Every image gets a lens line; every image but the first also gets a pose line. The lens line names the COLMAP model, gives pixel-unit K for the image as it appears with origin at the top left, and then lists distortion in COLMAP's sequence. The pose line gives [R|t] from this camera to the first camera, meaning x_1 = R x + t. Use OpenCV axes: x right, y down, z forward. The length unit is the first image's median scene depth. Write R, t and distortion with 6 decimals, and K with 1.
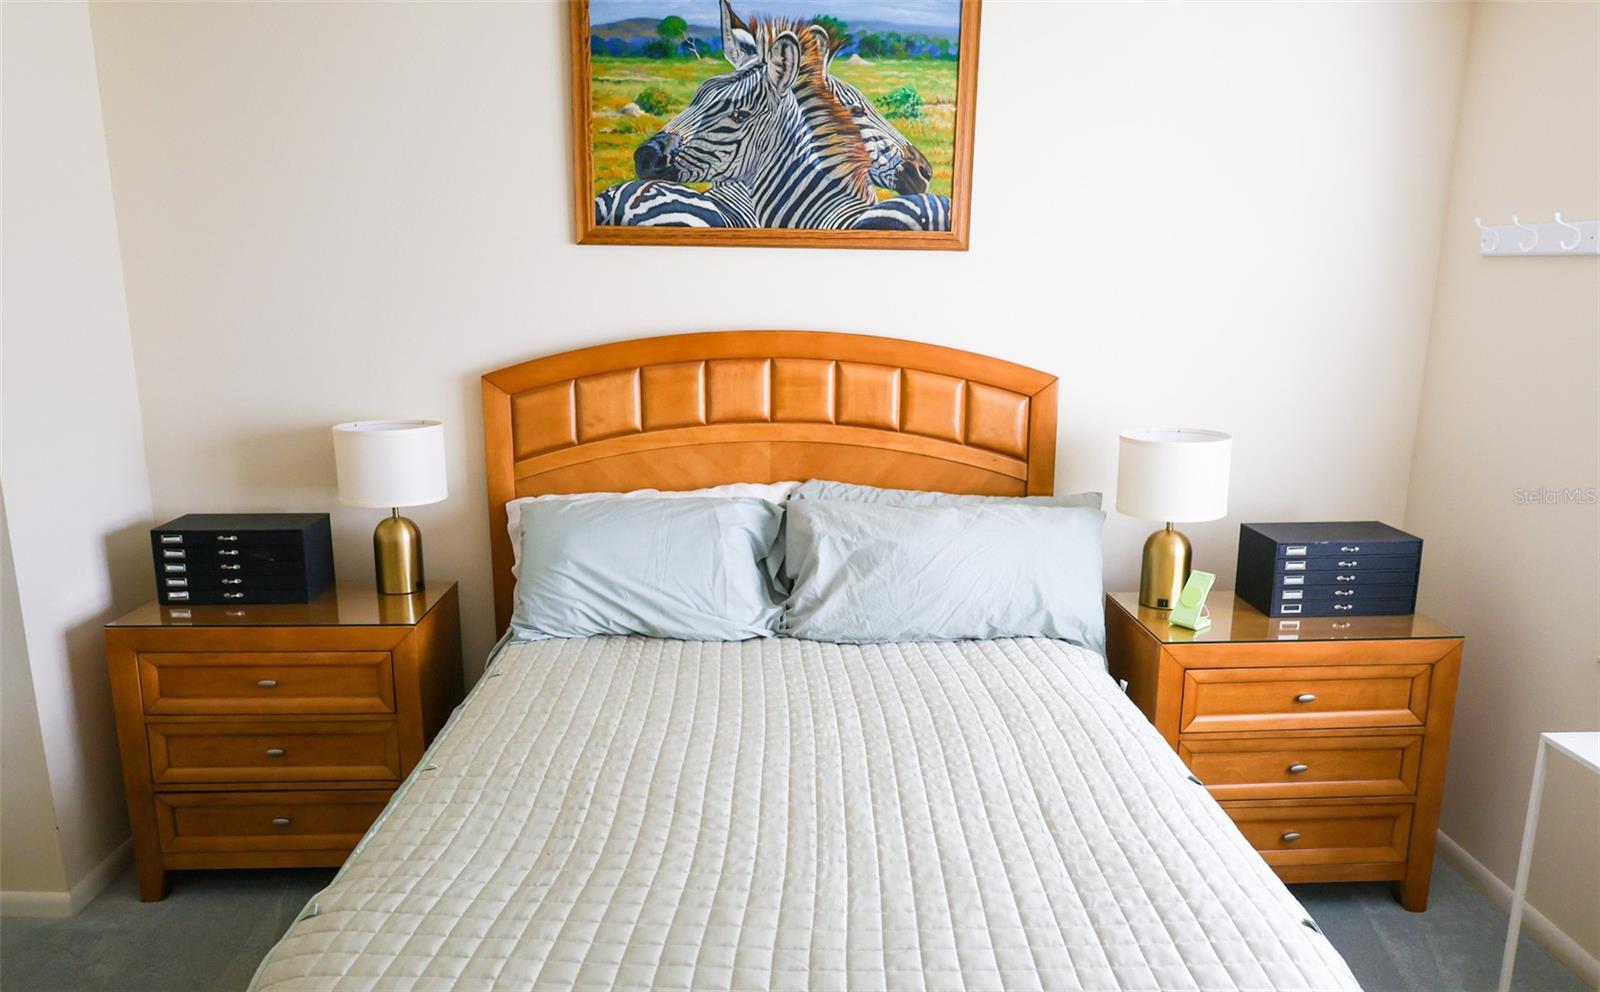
lens RADIAL K [[1126.9, 0, 838.7], [0, 1126.9, 549.4], [0, 0, 1]] dist [-0.011664, 0.000814]
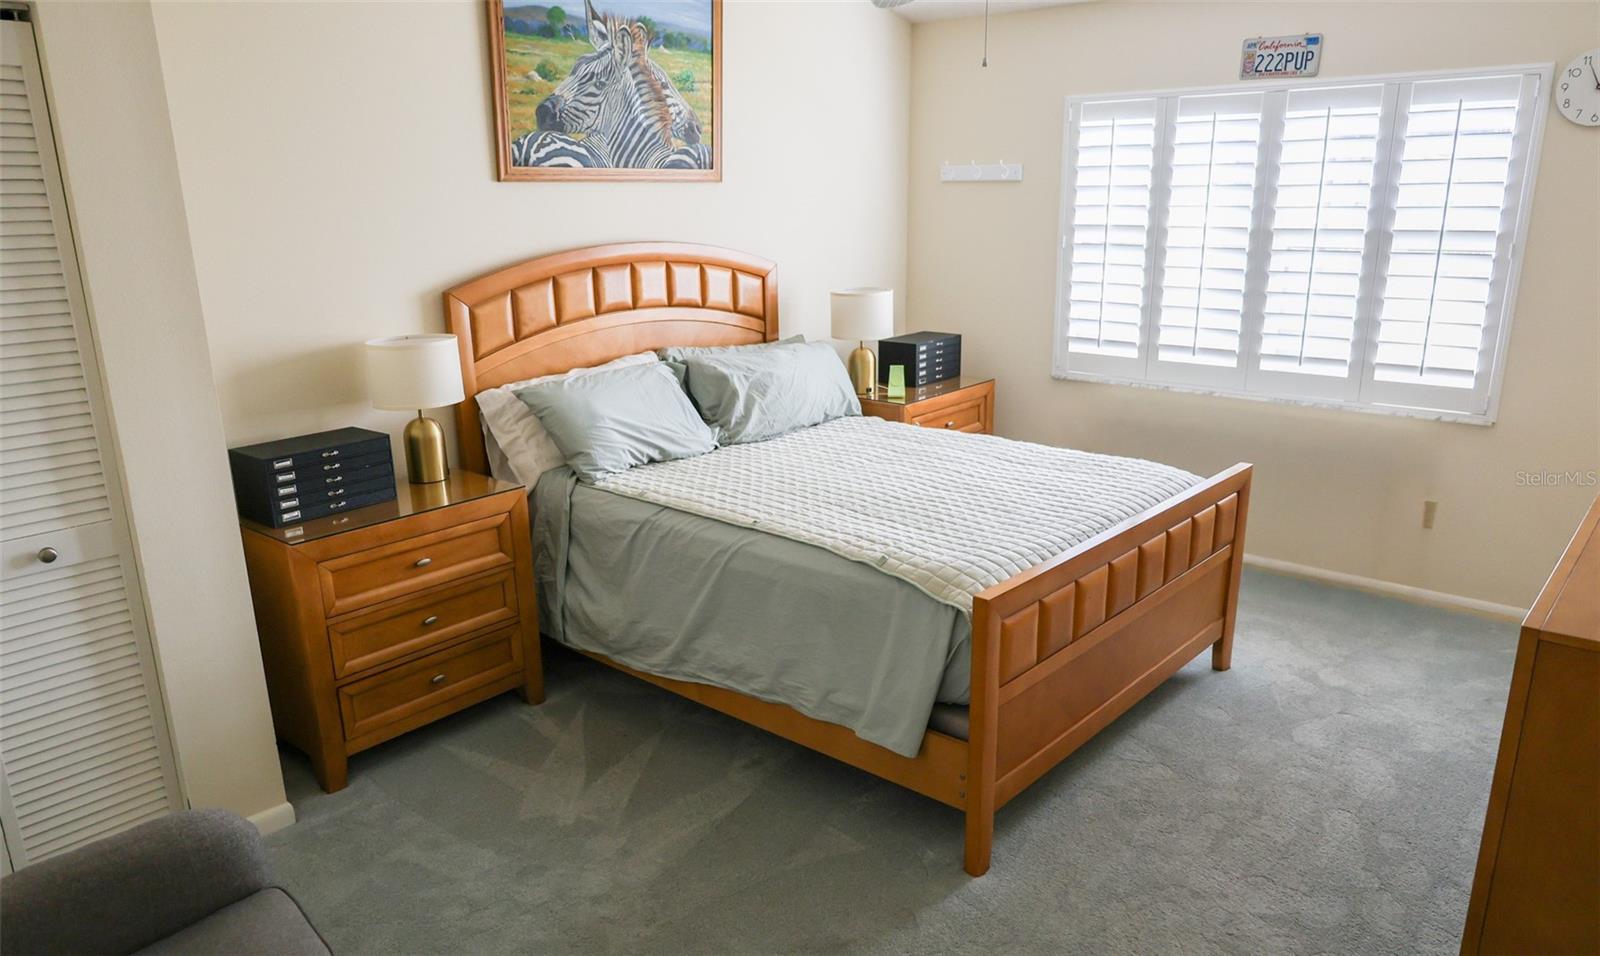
lens RADIAL K [[1120.6, 0, 776.8], [0, 1120.6, 535.2], [0, 0, 1]] dist [-0.009545, 0.004392]
pose [[0.680905, -0.233054, 0.694301, -1.013144], [0.188444, 0.971850, 0.141410, -0.004927], [-0.707712, 0.034550, 0.705655, -0.093619]]
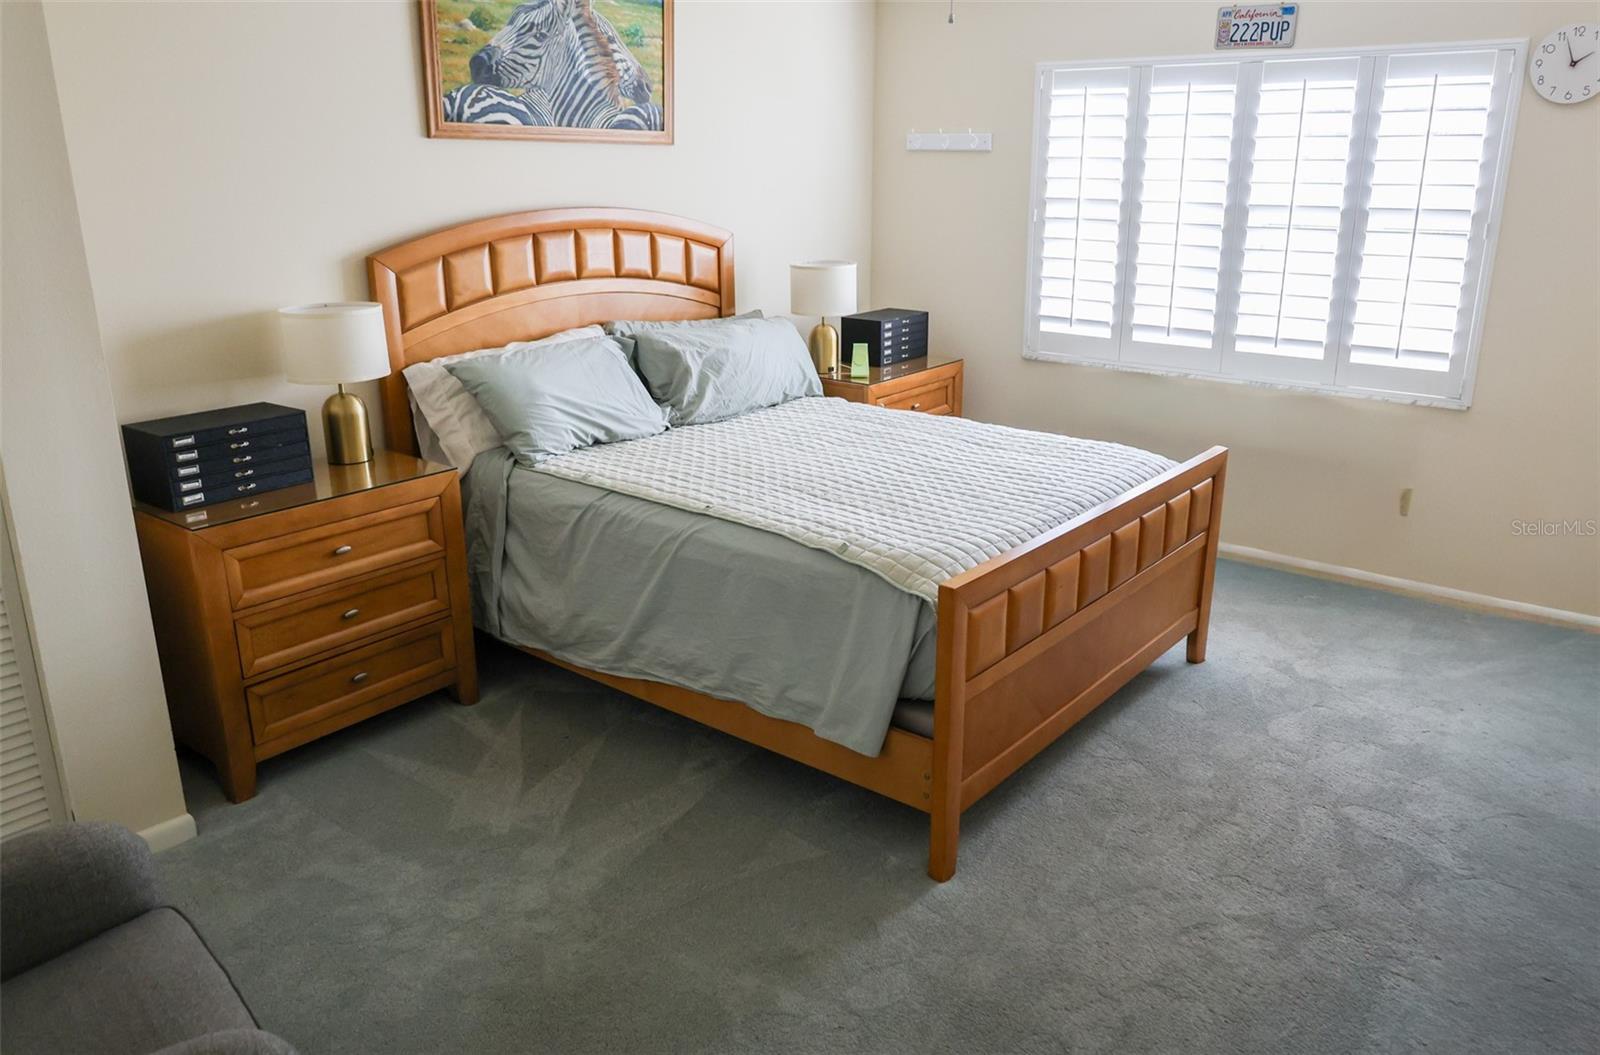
lens RADIAL K [[1171.6, 0, 813.4], [0, 1171.6, 533.6], [0, 0, 1]] dist [-0.018431, 0.006392]
pose [[0.637105, -0.236695, 0.733534, -0.989288], [0.179865, 0.971062, 0.157120, 0.007902], [-0.749497, 0.031835, 0.661242, -0.083370]]
